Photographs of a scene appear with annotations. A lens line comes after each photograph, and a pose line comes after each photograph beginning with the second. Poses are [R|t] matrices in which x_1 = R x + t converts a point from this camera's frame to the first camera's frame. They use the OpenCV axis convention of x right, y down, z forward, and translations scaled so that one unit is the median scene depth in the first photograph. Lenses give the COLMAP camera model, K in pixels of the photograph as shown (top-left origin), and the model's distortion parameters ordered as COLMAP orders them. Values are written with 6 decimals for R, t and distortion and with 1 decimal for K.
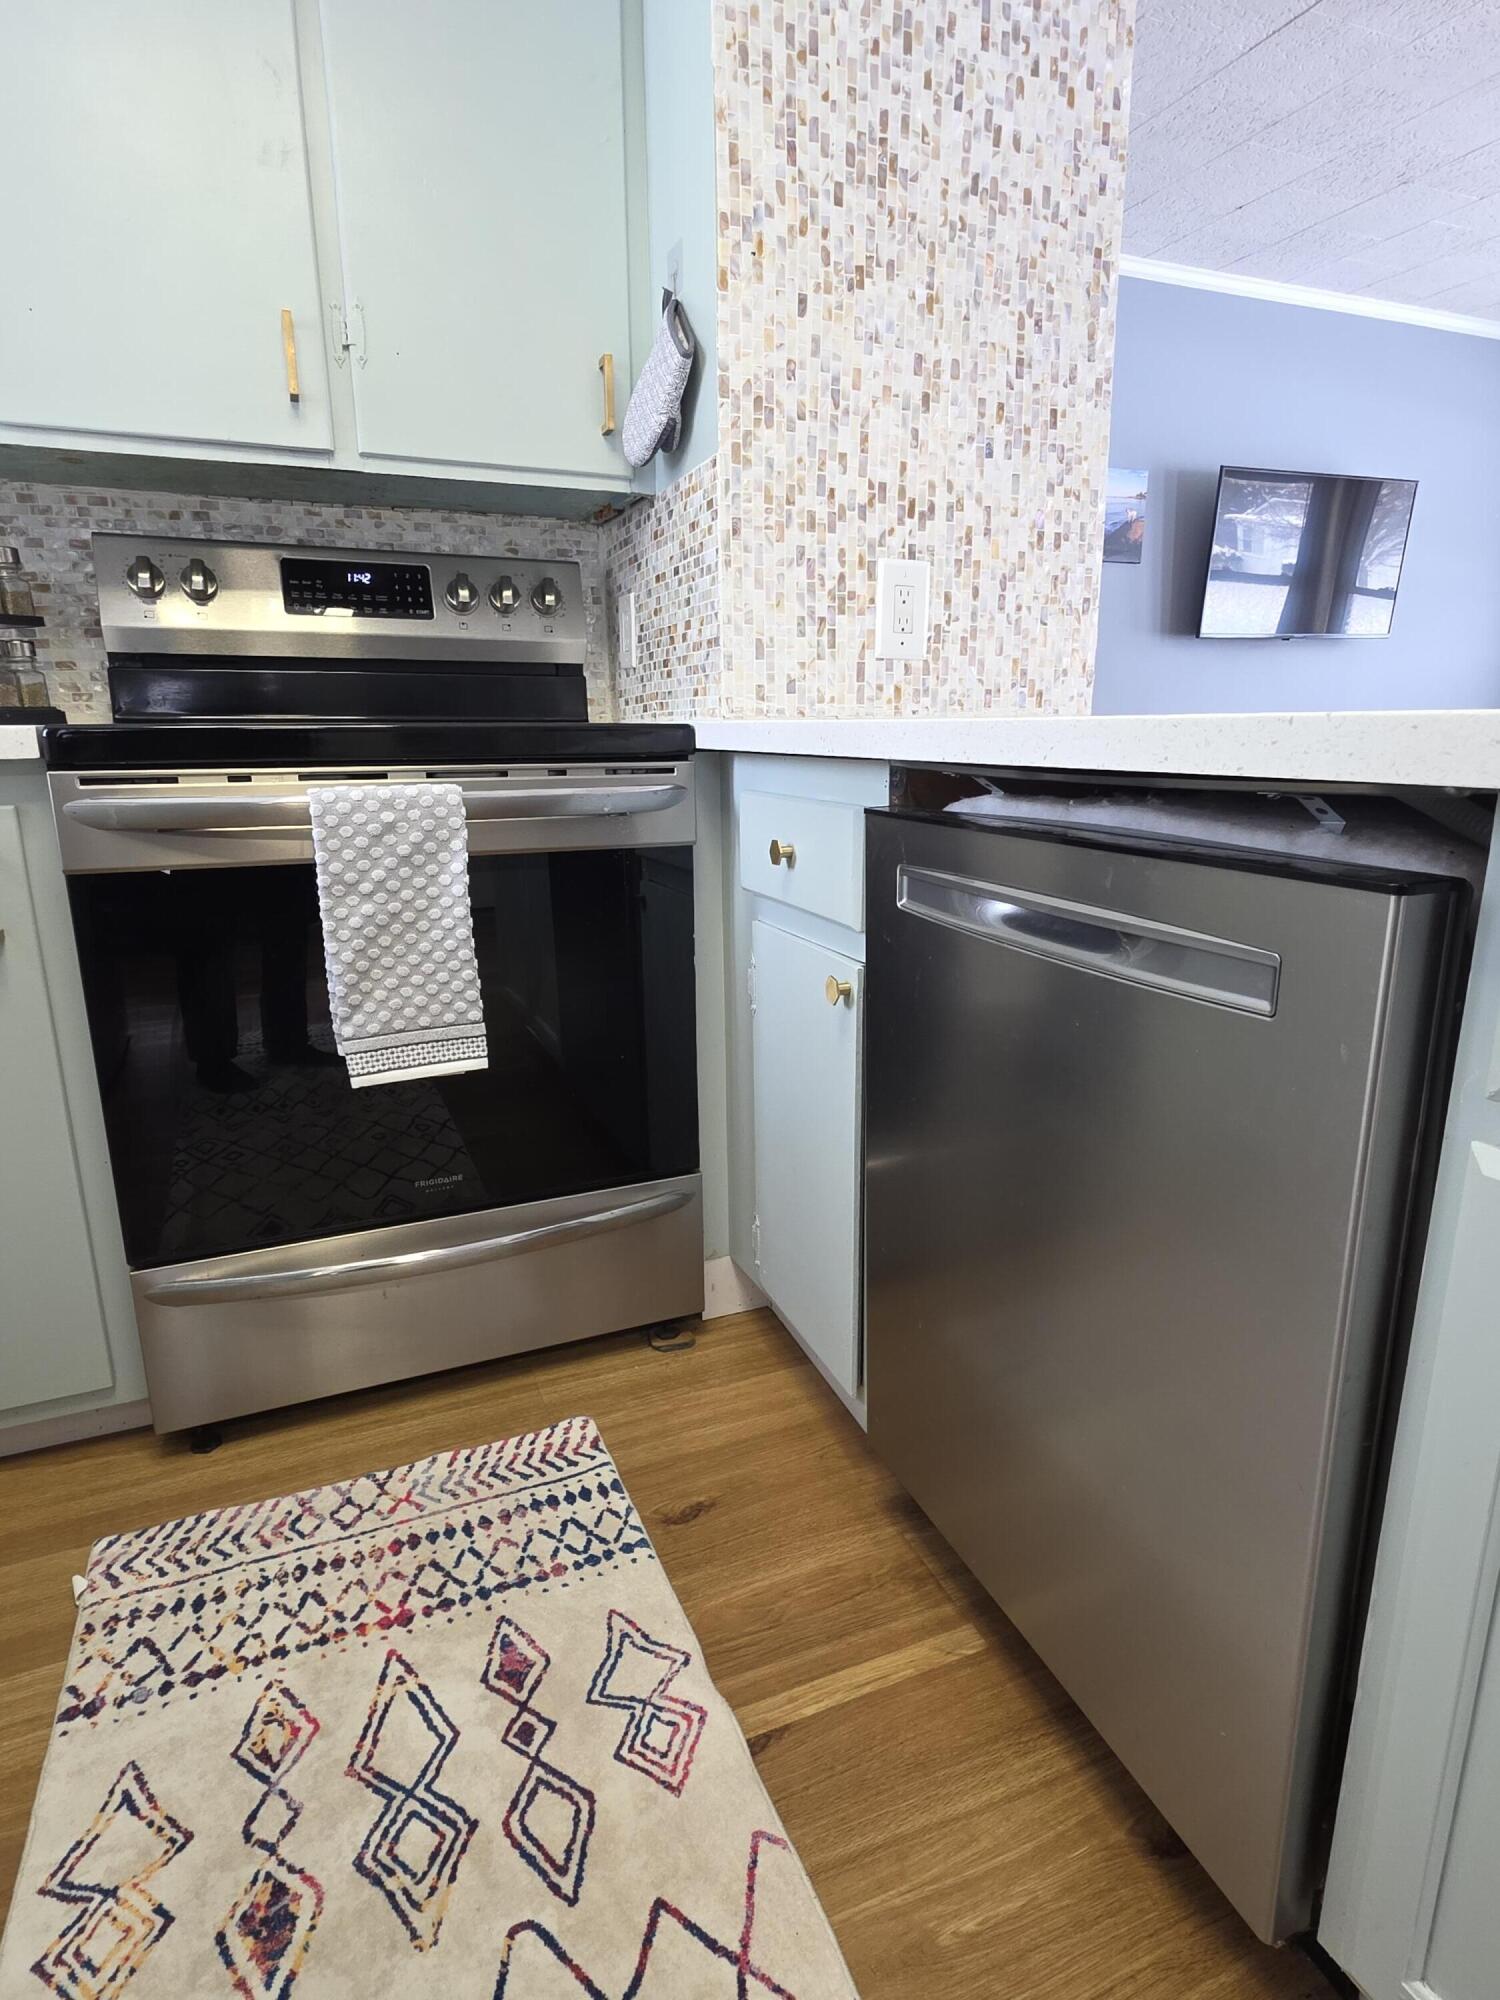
lens RADIAL K [[1074.2, 0, 742.4], [0, 1074.2, 998.9], [0, 0, 1]] dist [0.008025, -0.003516]
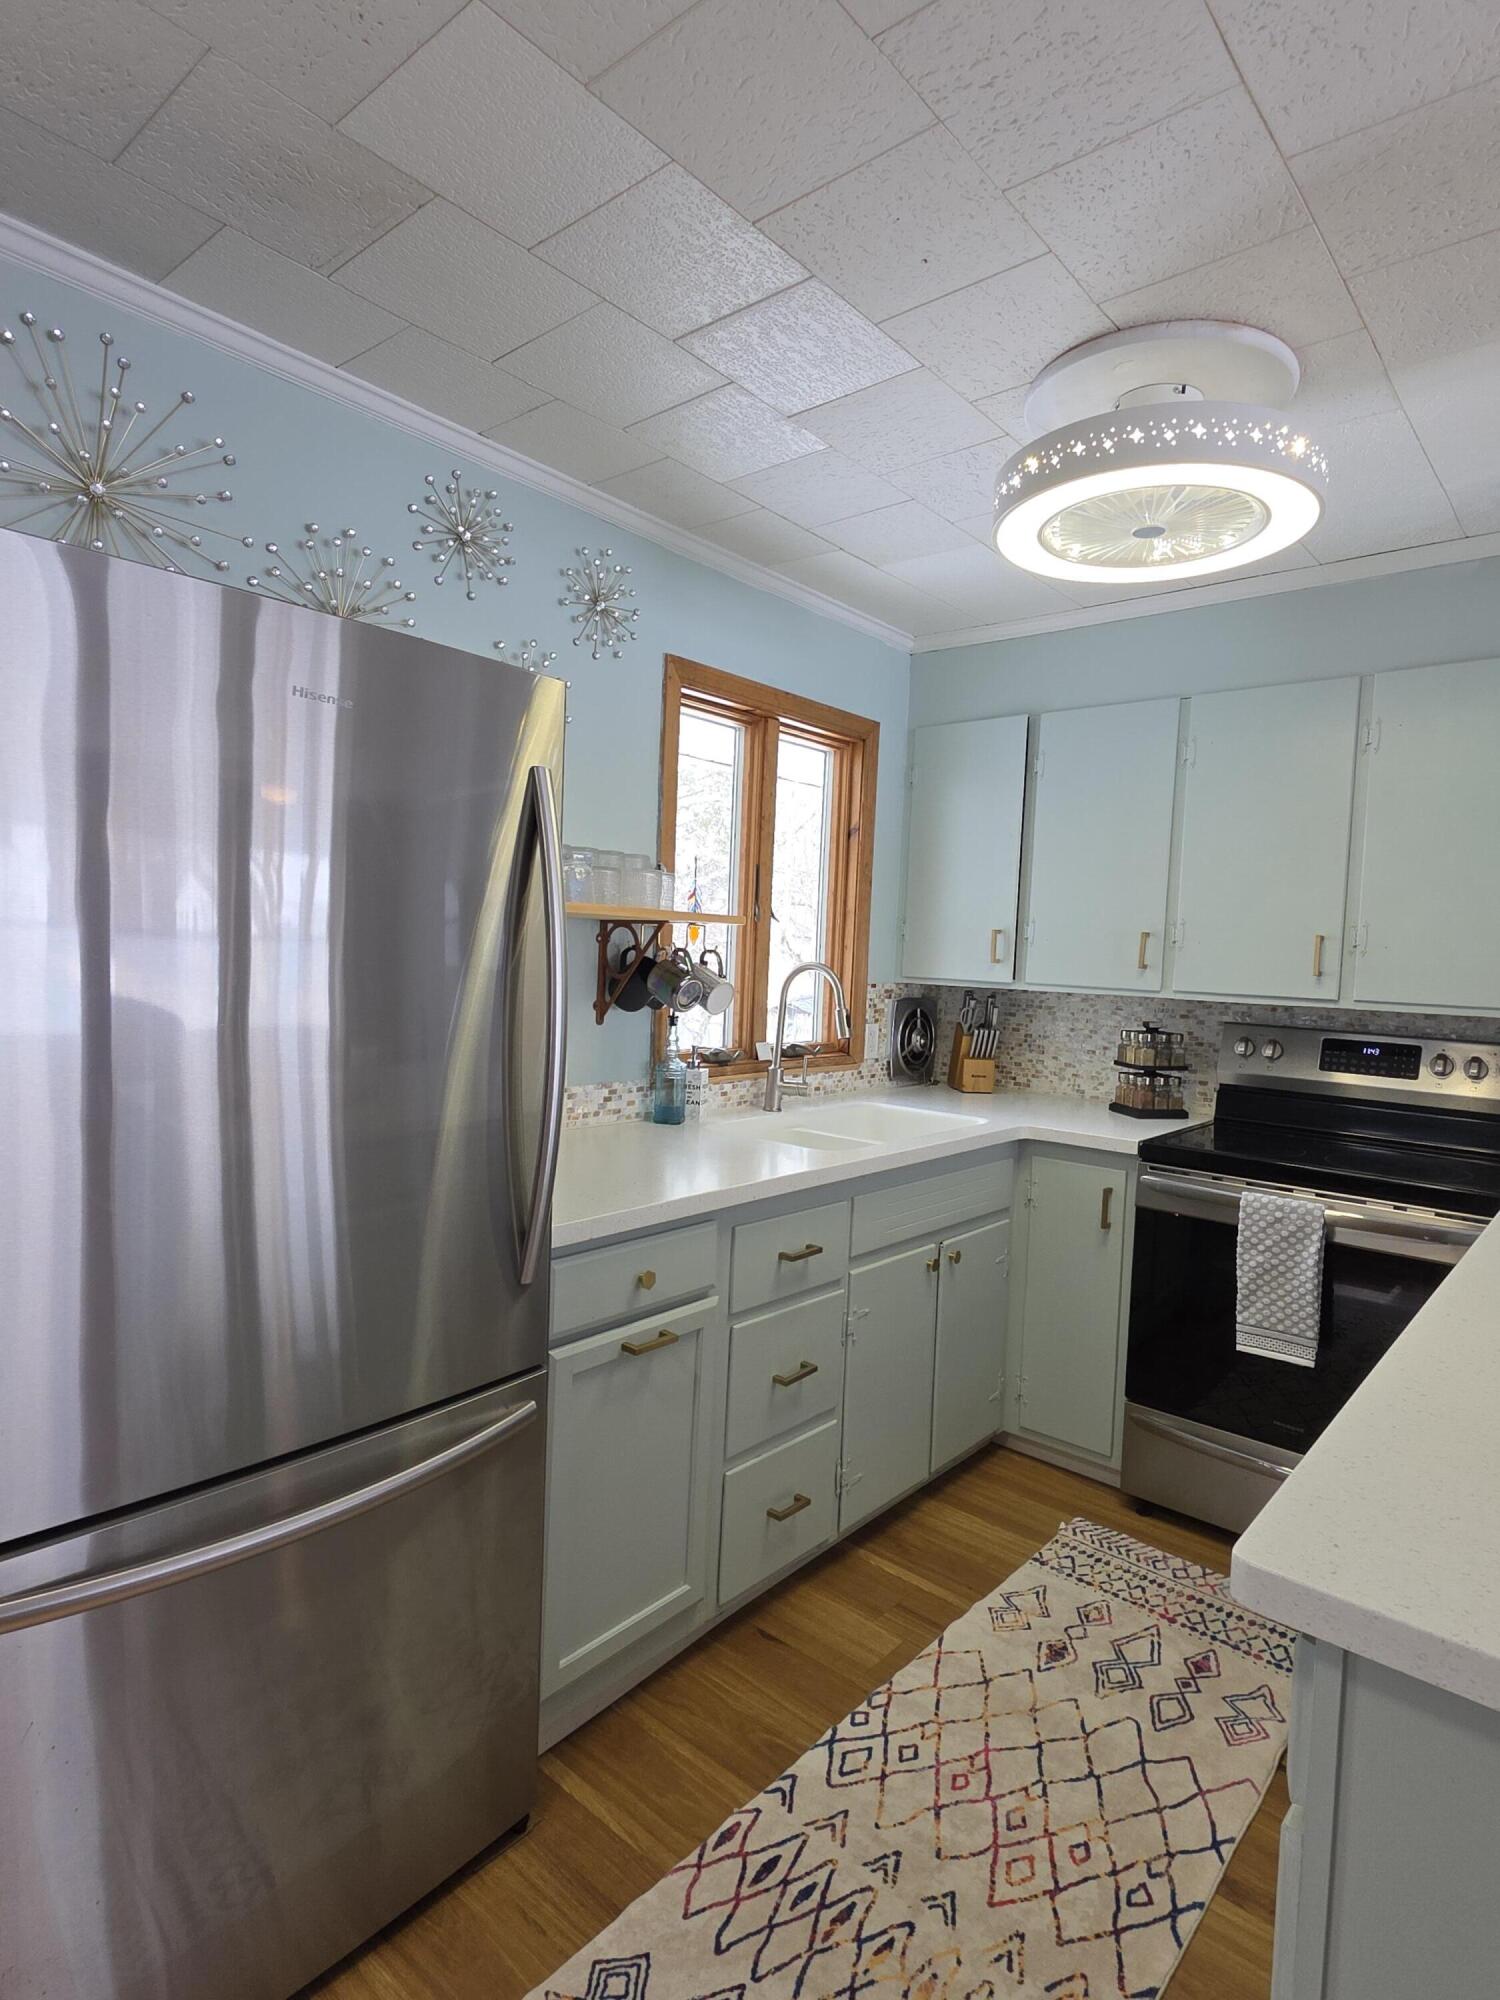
lens RADIAL K [[1074.2, 0, 742.4], [0, 1074.2, 998.9], [0, 0, 1]] dist [0.008025, -0.003516]
pose [[0.442260, 0.063171, -0.894659, 0.959964], [-0.260093, 0.963685, -0.060528, -0.180935], [0.858346, 0.259464, 0.442630, -0.780745]]
